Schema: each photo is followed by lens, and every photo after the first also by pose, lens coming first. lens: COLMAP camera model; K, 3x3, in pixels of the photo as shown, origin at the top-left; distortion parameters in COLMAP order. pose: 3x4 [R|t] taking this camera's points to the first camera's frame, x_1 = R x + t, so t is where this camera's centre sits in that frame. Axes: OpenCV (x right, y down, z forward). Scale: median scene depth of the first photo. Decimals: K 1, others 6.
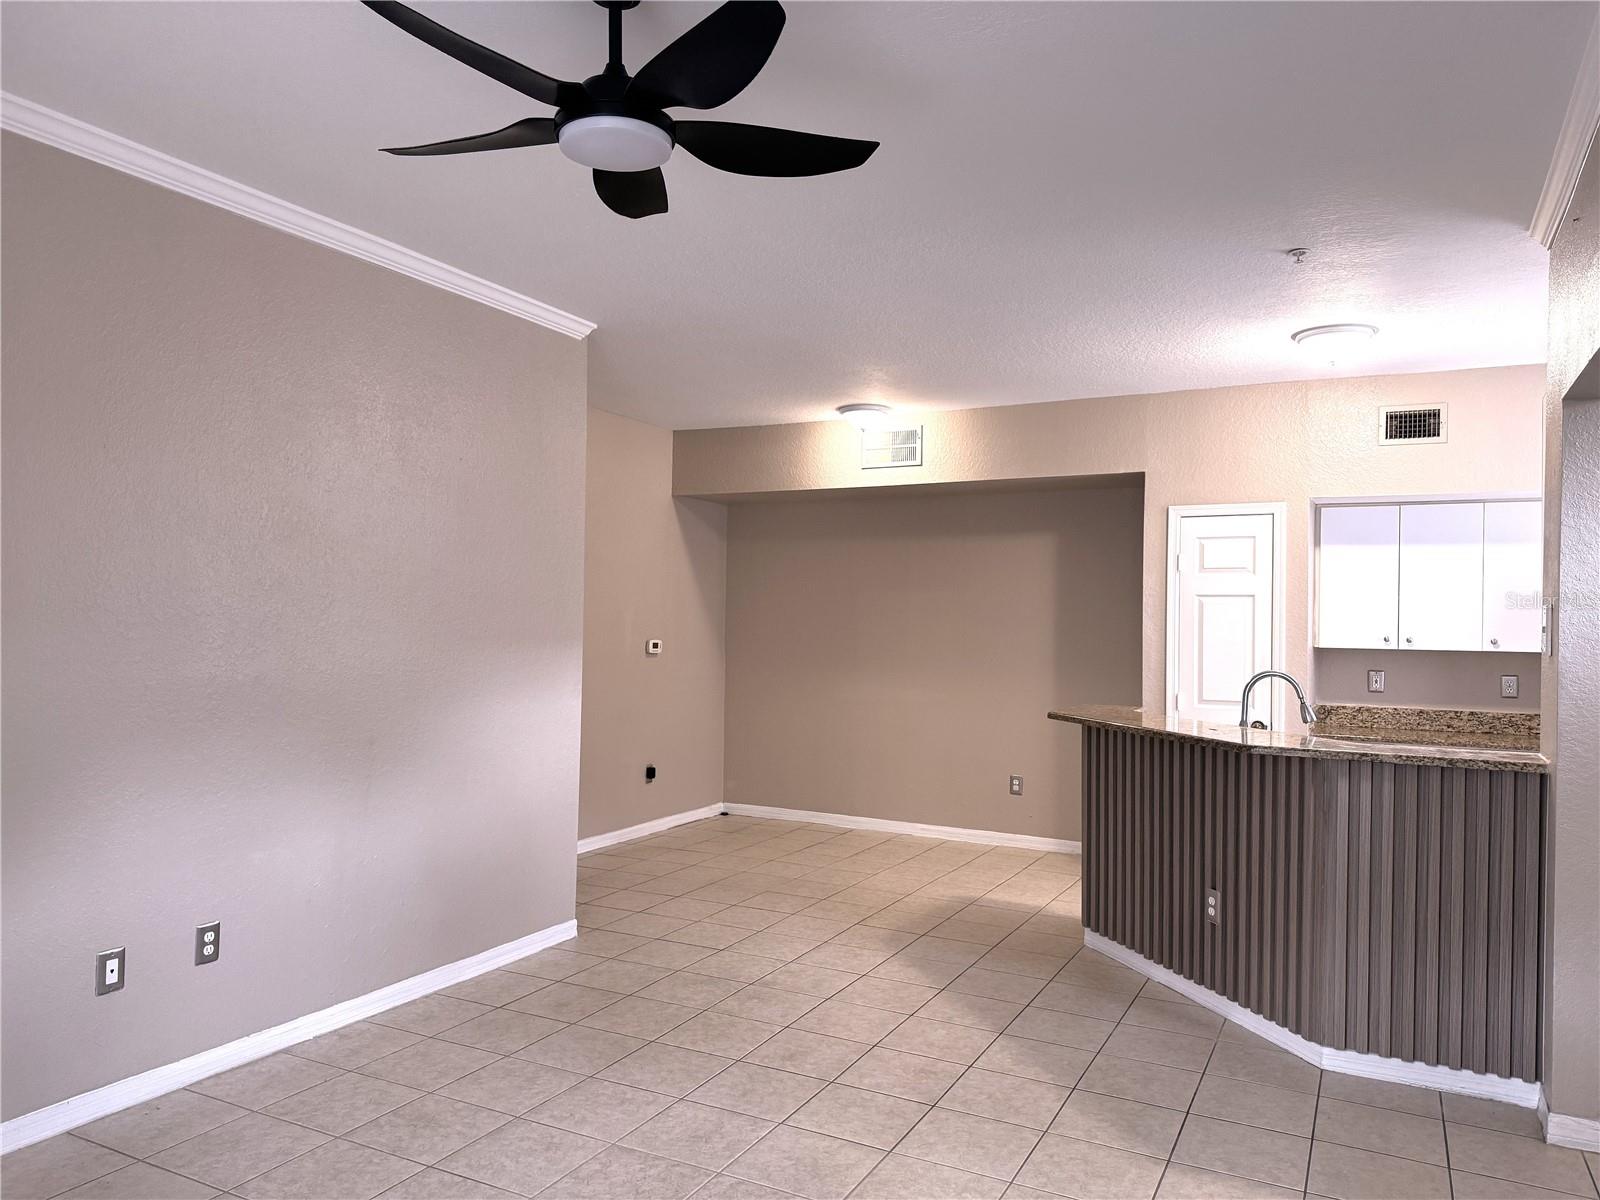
lens RADIAL K [[1133.0, 0, 792.9], [0, 1133.0, 598.5], [0, 0, 1]] dist [0.053928, -0.062478]
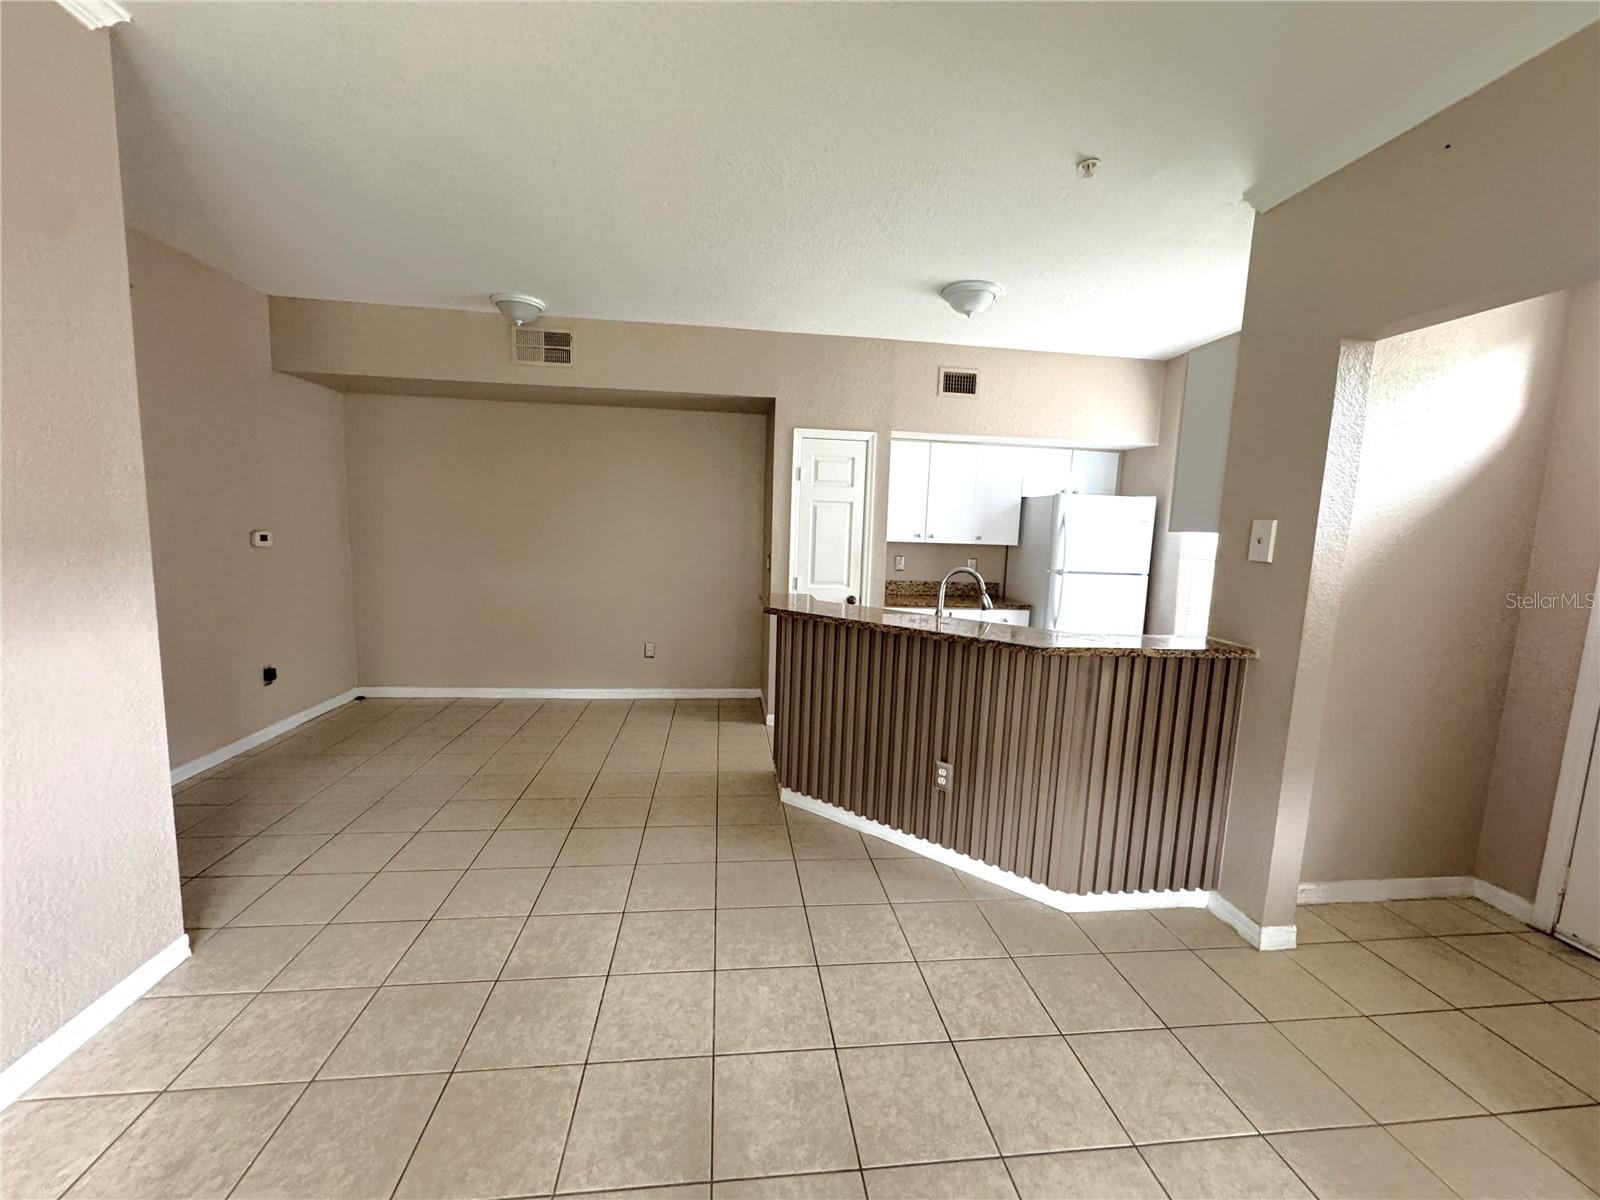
lens RADIAL K [[644.5, 0, 797.2], [0, 644.5, 596.0], [0, 0, 1]] dist [0.000710, 0.000205]
pose [[0.826234, -0.051895, 0.560932, -0.119111], [-0.030710, 0.990117, 0.136837, 0.007143], [-0.562490, -0.130286, 0.816475, 0.645956]]
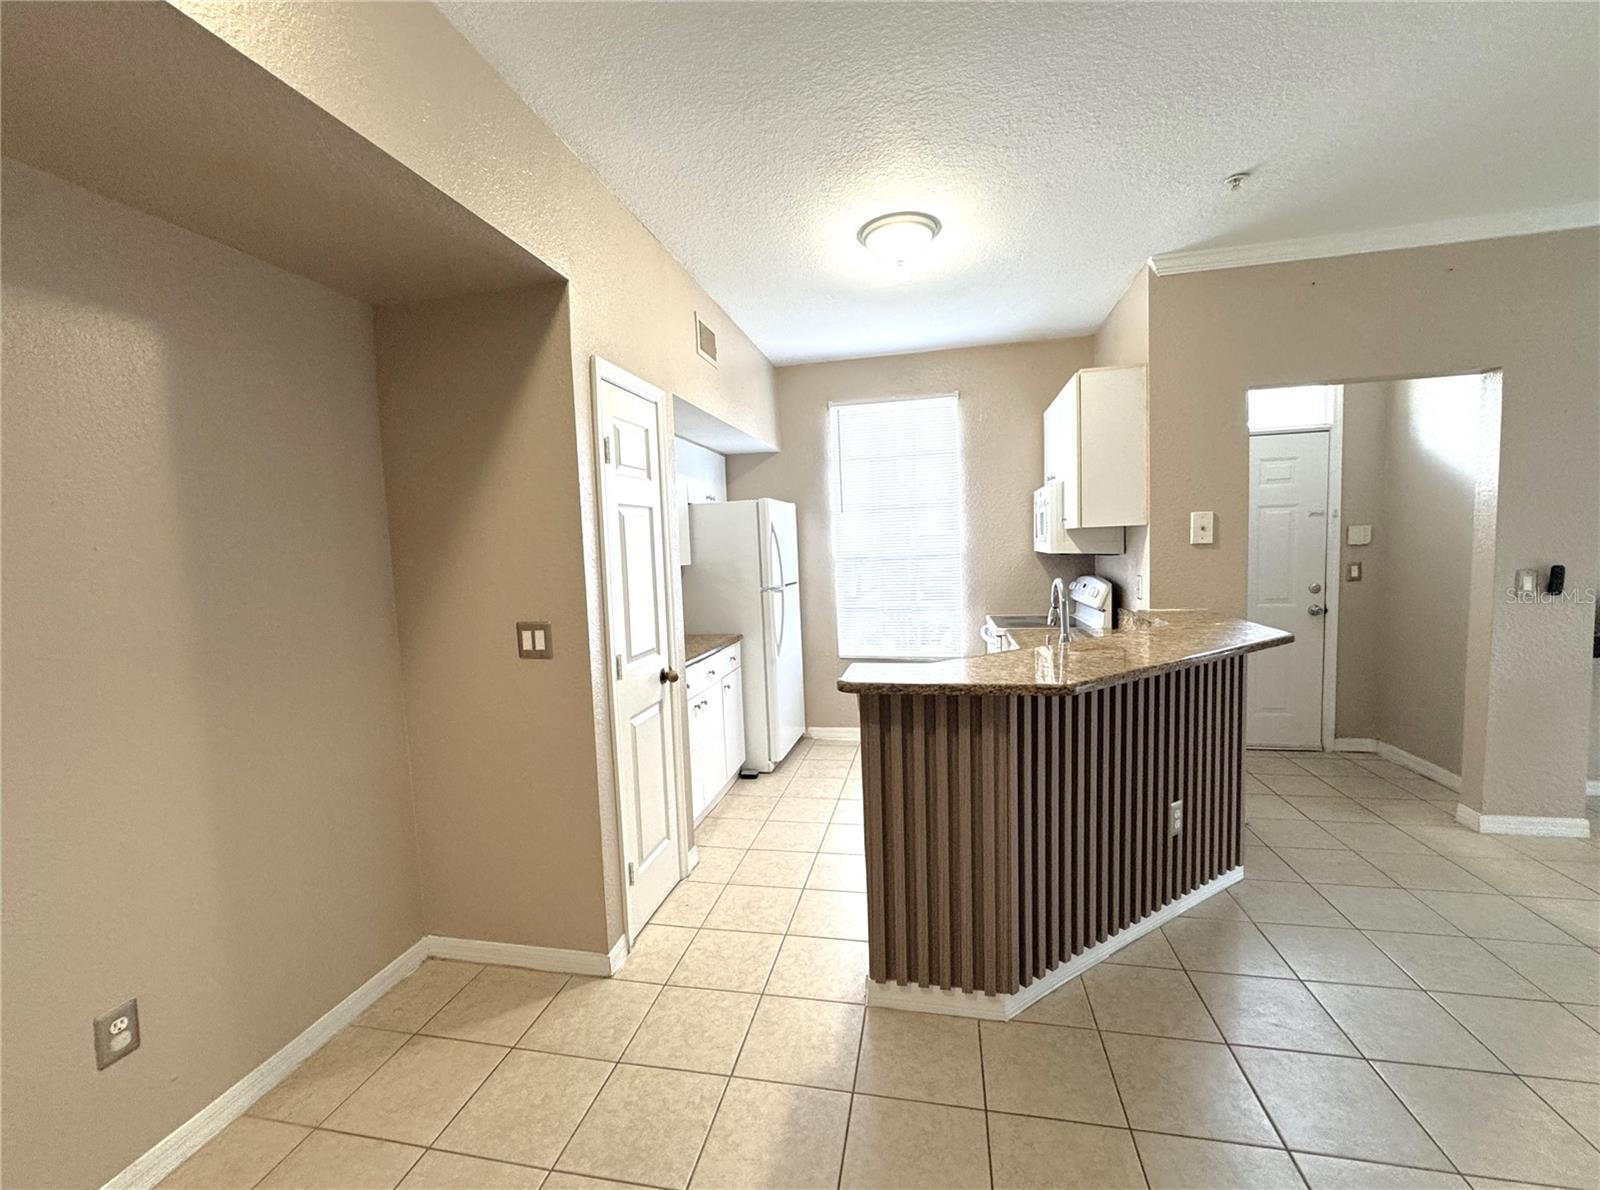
lens RADIAL K [[675.3, 0, 792.2], [0, 675.3, 592.6], [0, 0, 1]] dist [0.001682, -0.000149]
pose [[-0.260010, -0.076087, 0.962604, -0.091734], [0.014392, 0.996475, 0.082652, 0.028540], [-0.965499, 0.035344, -0.257998, 1.618563]]
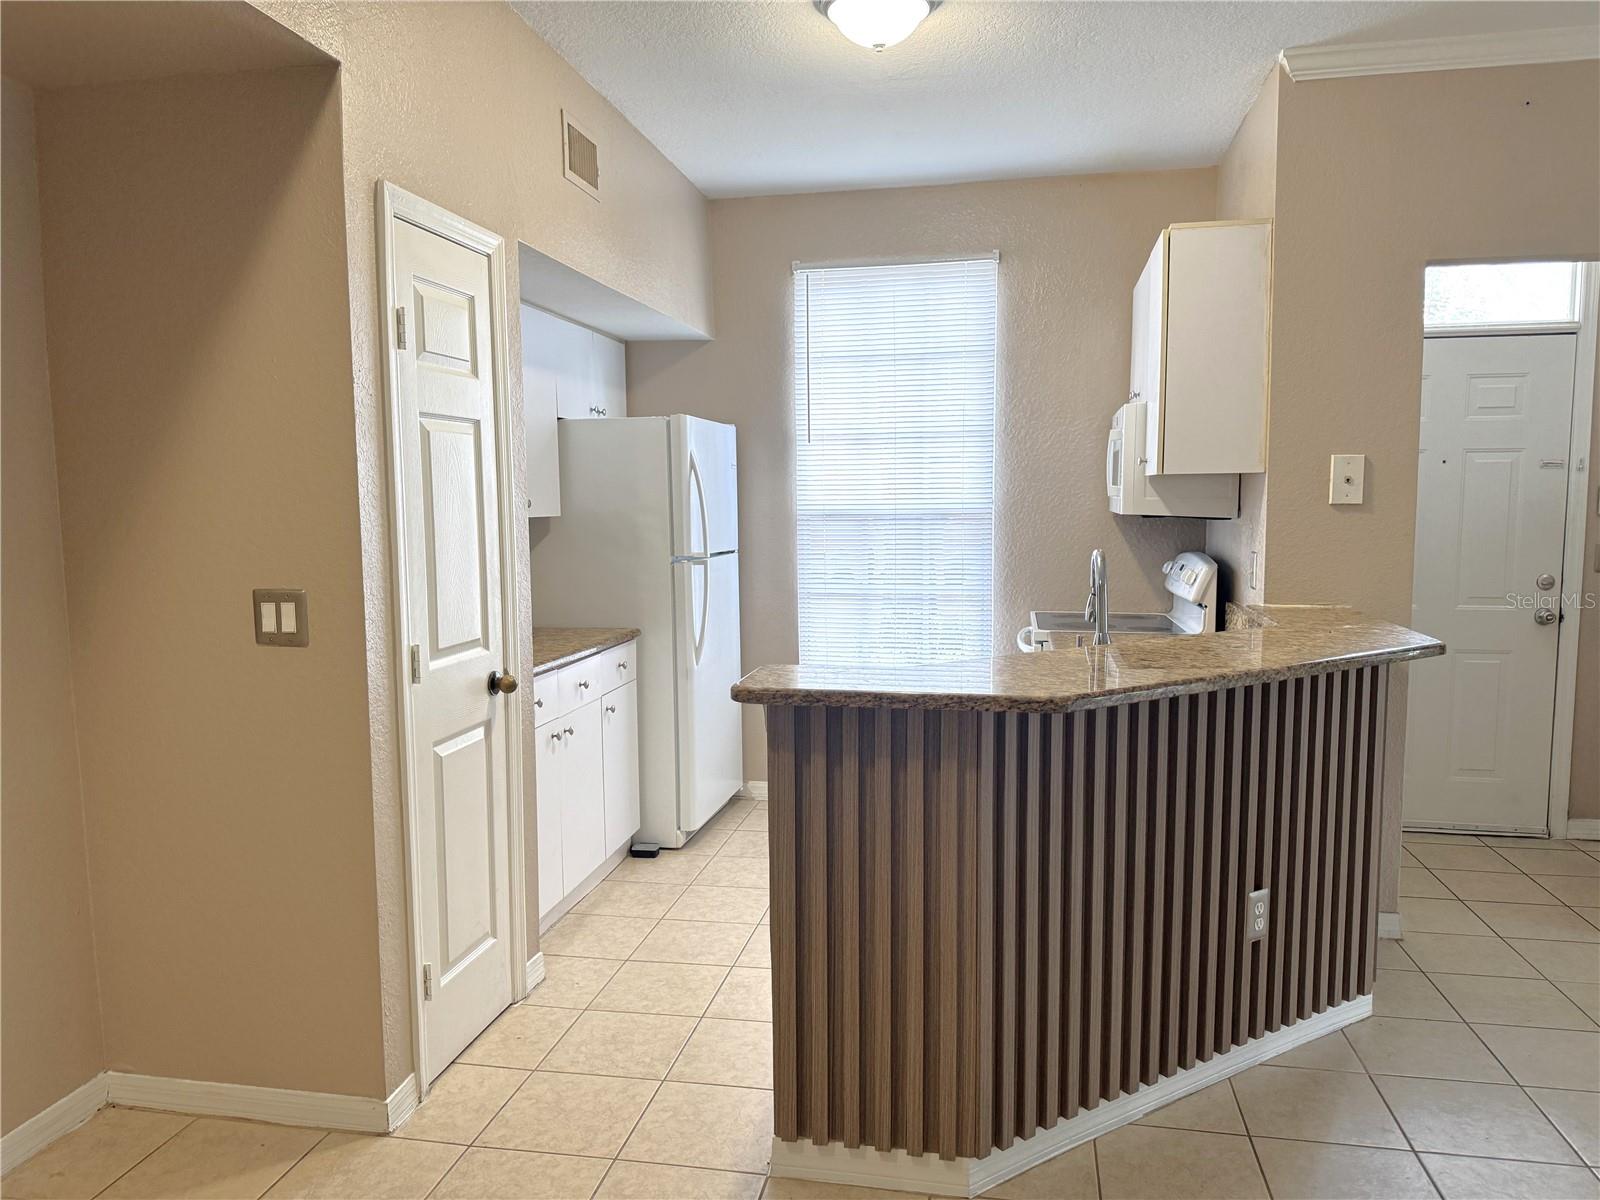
lens RADIAL K [[1132.7, 0, 800.0], [0, 1132.7, 600.0], [0, 0, 1]] dist [0.058736, -0.063398]
pose [[-0.281833, -0.105043, 0.953696, -0.169192], [-0.016820, 0.994377, 0.104553, 0.032509], [-0.959316, 0.013425, -0.282015, 1.585769]]
